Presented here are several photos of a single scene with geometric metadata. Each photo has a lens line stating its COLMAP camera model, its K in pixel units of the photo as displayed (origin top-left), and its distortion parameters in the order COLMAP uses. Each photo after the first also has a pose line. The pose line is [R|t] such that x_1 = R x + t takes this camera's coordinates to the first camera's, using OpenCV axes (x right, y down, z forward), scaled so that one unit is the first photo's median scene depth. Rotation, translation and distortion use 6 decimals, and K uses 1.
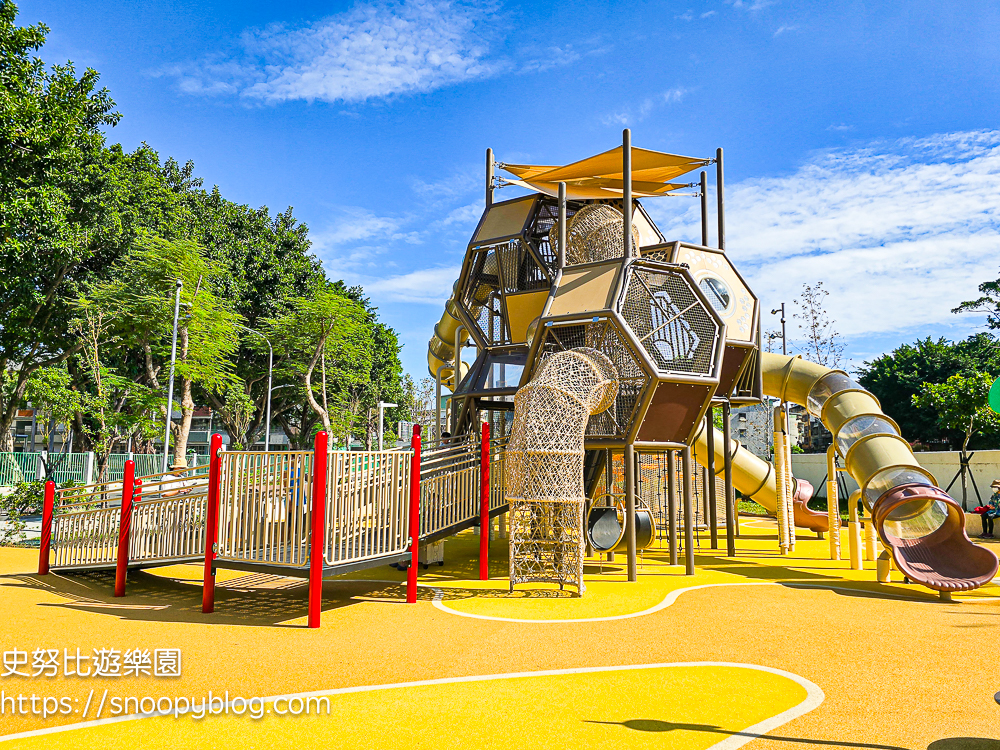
lens RADIAL K [[676.7, 0, 506.1], [0, 676.7, 382.7], [0, 0, 1]] dist [0.071993, -0.071623]
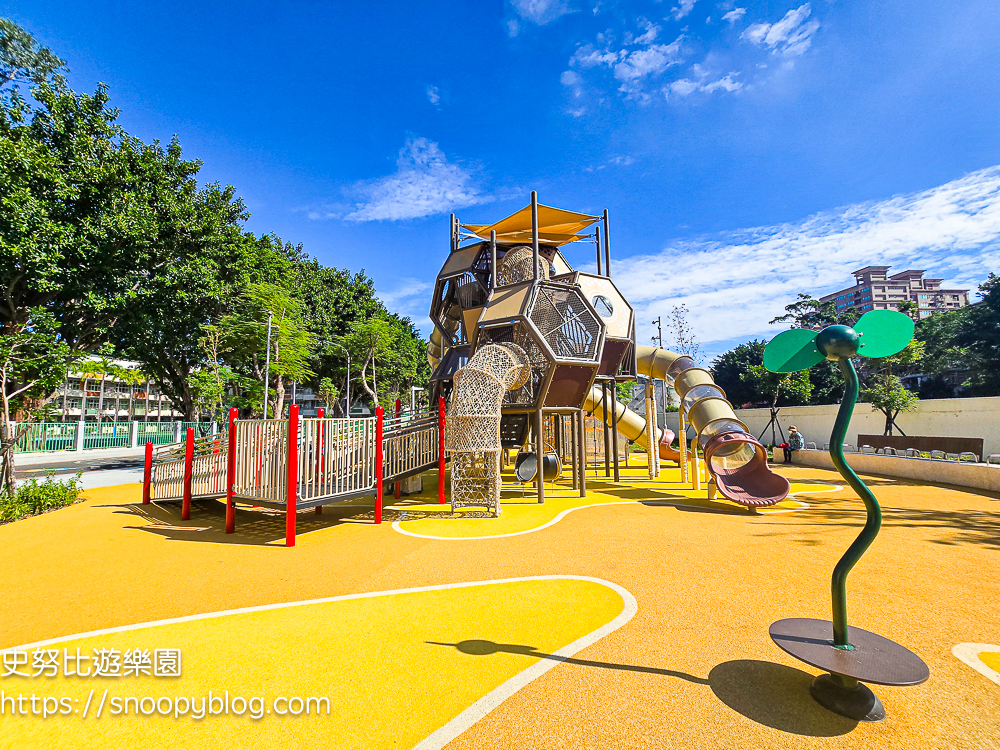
lens RADIAL K [[407.5, 0, 500.2], [0, 407.5, 383.8], [0, 0, 1]] dist [-0.005084, 0.000295]
pose [[0.999606, -0.024621, -0.013508, 0.100108], [0.024931, 0.999418, 0.023287, 0.013432], [0.012927, -0.023614, 0.999638, 0.119626]]
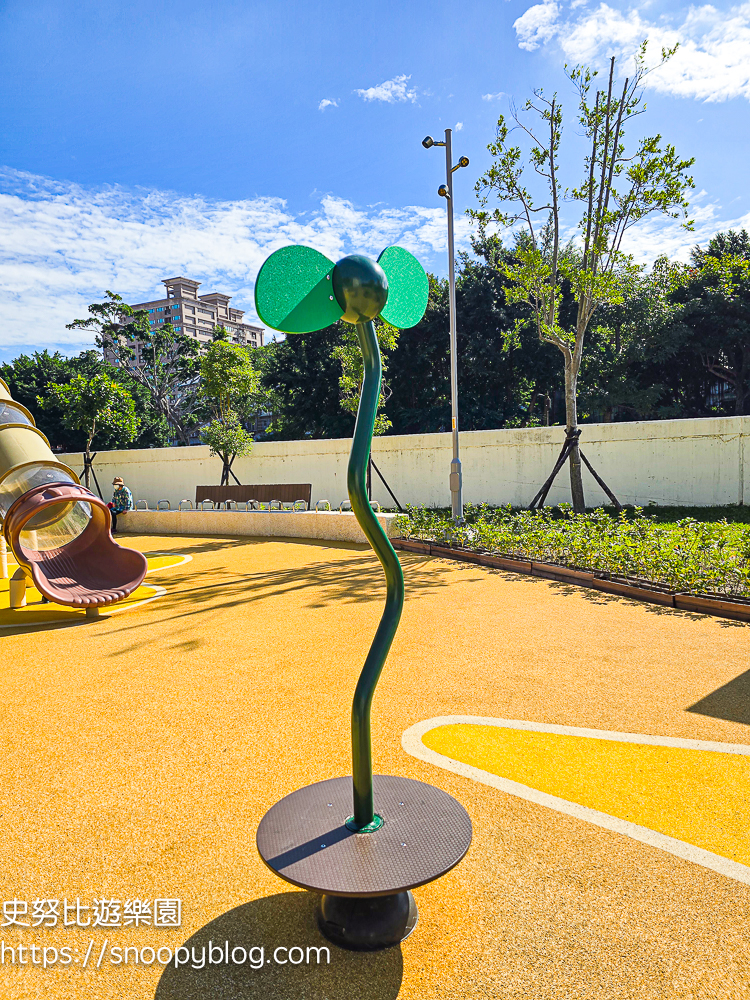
lens RADIAL K [[650.5, 0, 346.8], [0, 650.5, 498.9], [0, 0, 1]] dist [0.095933, -0.125334]
pose [[0.558563, -0.074169, 0.826139, 0.113249], [-0.056717, 0.990248, 0.127250, 0.037743], [-0.827521, -0.117933, 0.548909, 0.230373]]
